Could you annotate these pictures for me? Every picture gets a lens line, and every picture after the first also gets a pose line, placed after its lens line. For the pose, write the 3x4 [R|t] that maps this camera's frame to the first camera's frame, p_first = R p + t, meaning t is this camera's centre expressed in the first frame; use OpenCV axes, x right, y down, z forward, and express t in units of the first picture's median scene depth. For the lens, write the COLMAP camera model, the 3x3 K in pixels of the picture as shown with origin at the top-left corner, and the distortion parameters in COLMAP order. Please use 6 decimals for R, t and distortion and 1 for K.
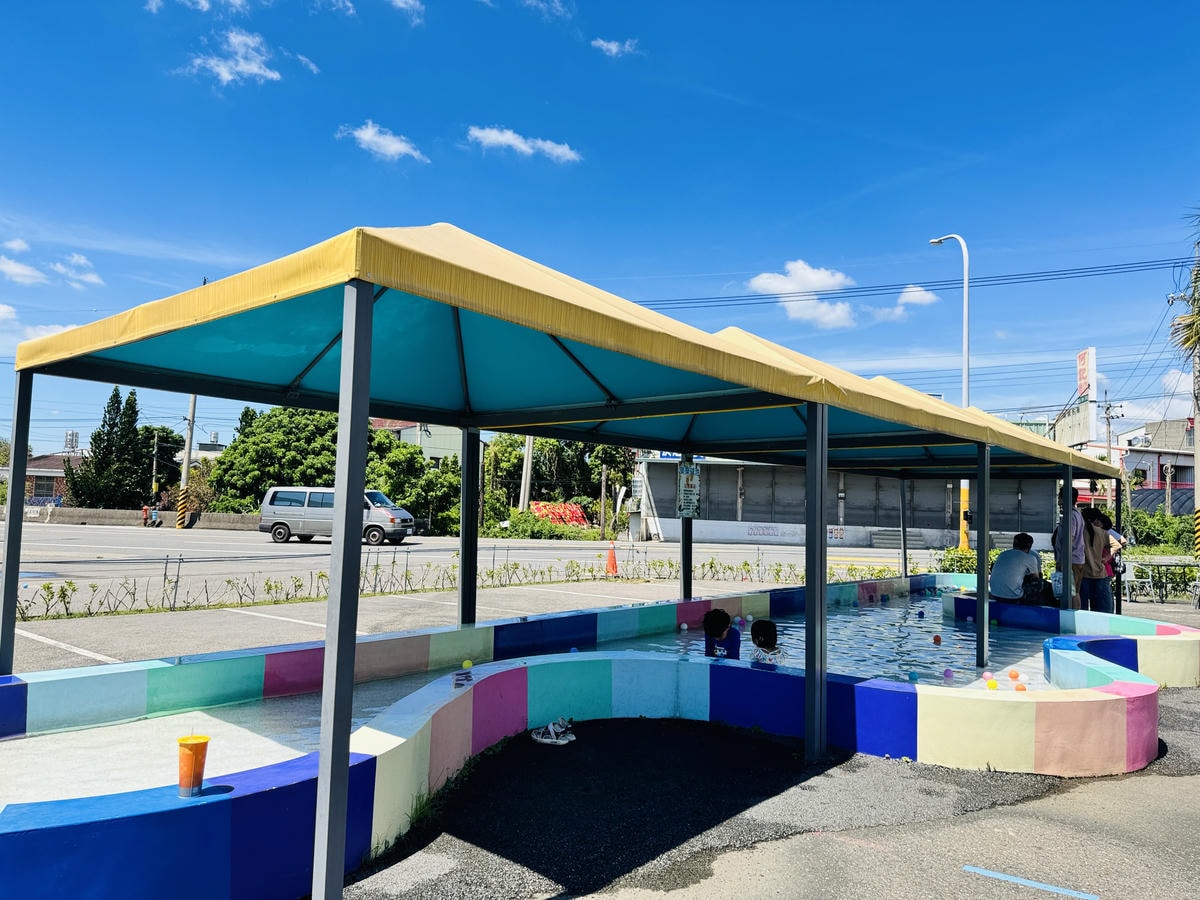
lens RADIAL K [[831.9, 0, 600.0], [0, 831.9, 450.0], [0, 0, 1]] dist [0.054412, -0.060172]
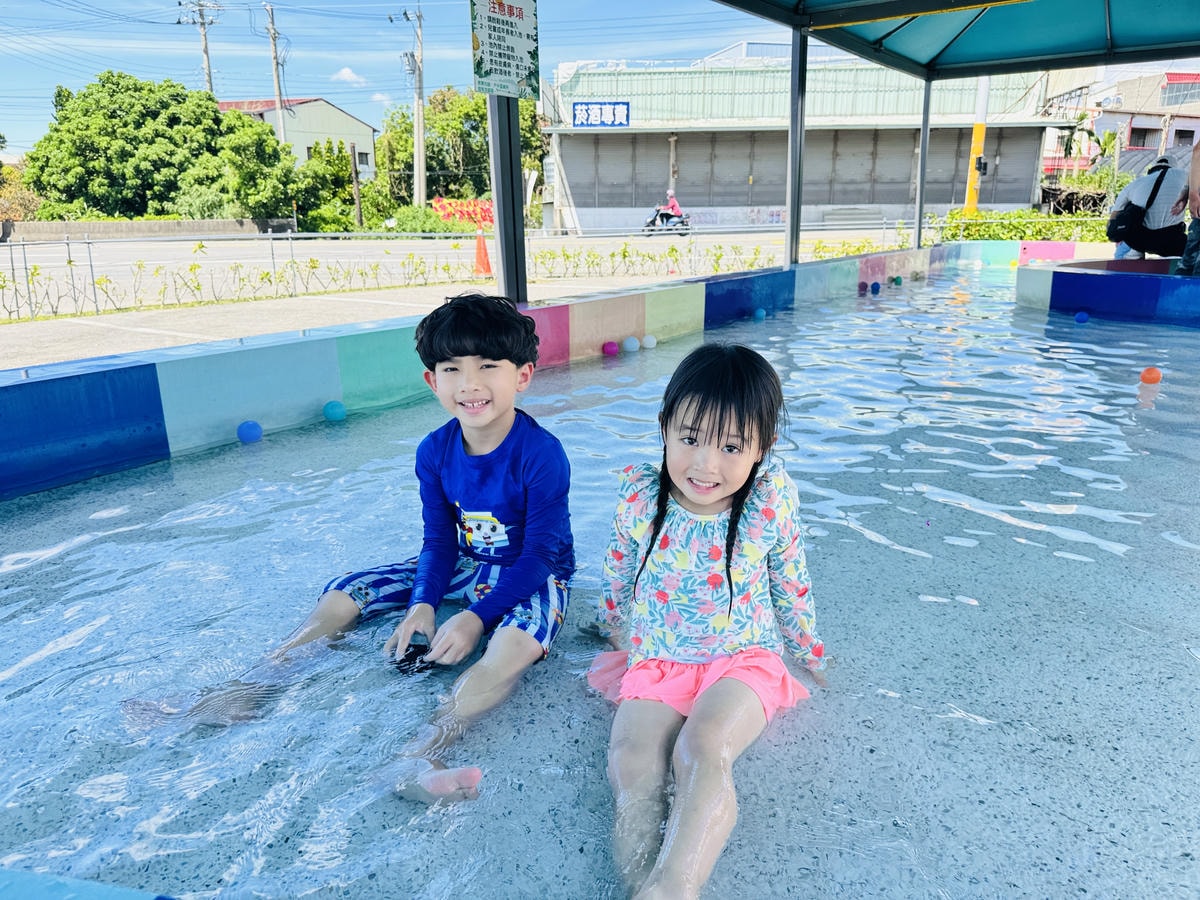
lens RADIAL K [[831.9, 0, 600.0], [0, 831.9, 450.0], [0, 0, 1]] dist [0.054412, -0.060172]
pose [[0.996342, -0.056877, 0.063779, 0.022529], [0.031776, 0.939399, 0.341350, 0.020170], [-0.079329, -0.338075, 0.937770, 0.110378]]
